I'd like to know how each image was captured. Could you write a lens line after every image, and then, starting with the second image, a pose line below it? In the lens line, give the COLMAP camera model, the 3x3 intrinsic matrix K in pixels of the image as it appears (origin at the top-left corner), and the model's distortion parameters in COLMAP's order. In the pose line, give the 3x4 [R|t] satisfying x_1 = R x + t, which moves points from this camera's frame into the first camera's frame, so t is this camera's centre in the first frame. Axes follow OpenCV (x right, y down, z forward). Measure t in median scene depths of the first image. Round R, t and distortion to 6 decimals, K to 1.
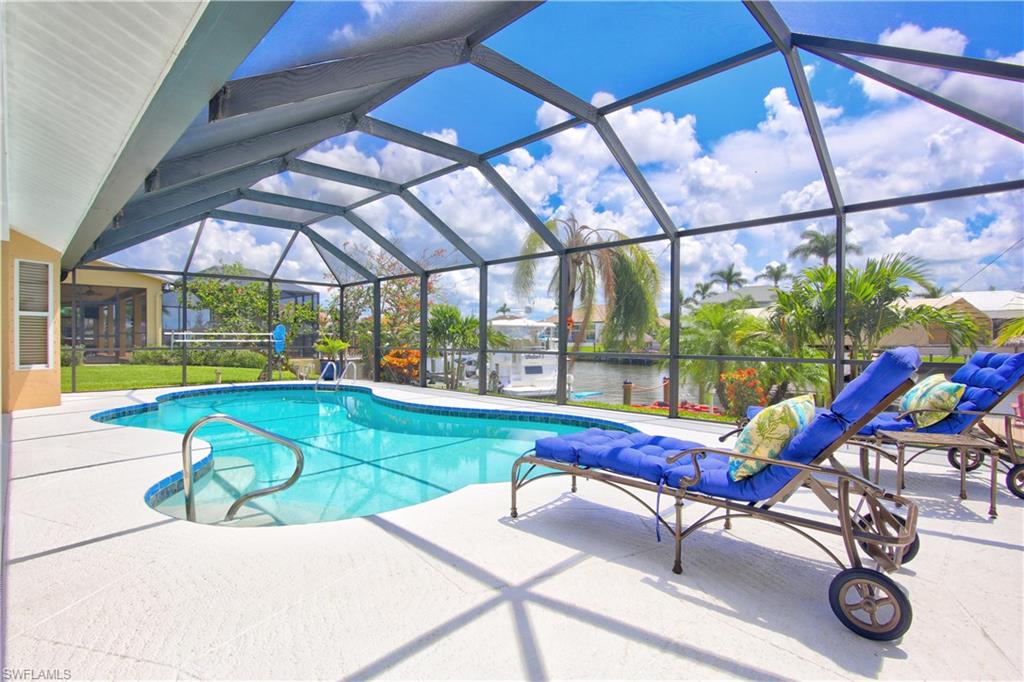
lens RADIAL K [[502.3, 0, 518.7], [0, 502.3, 341.2], [0, 0, 1]] dist [-0.024151, 0.000206]
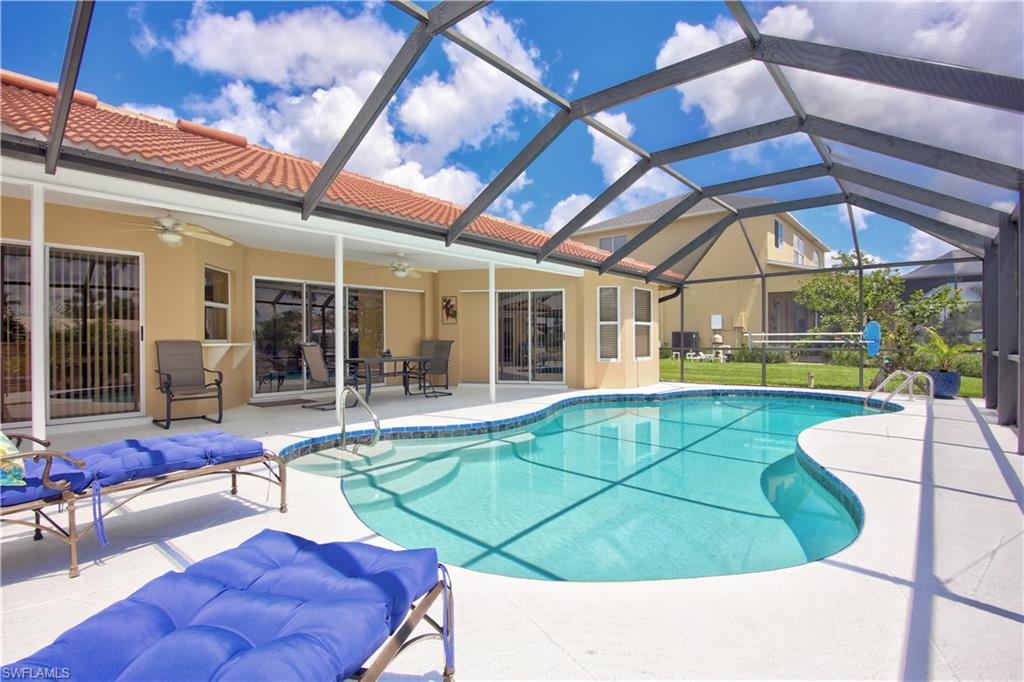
lens RADIAL K [[502.3, 0, 518.7], [0, 502.3, 341.2], [0, 0, 1]] dist [-0.024151, 0.000206]
pose [[0.078371, 0.003667, -0.996918, 0.466105], [-0.004050, 0.999986, 0.003360, -0.006168], [0.996916, 0.003774, 0.078384, 0.605758]]
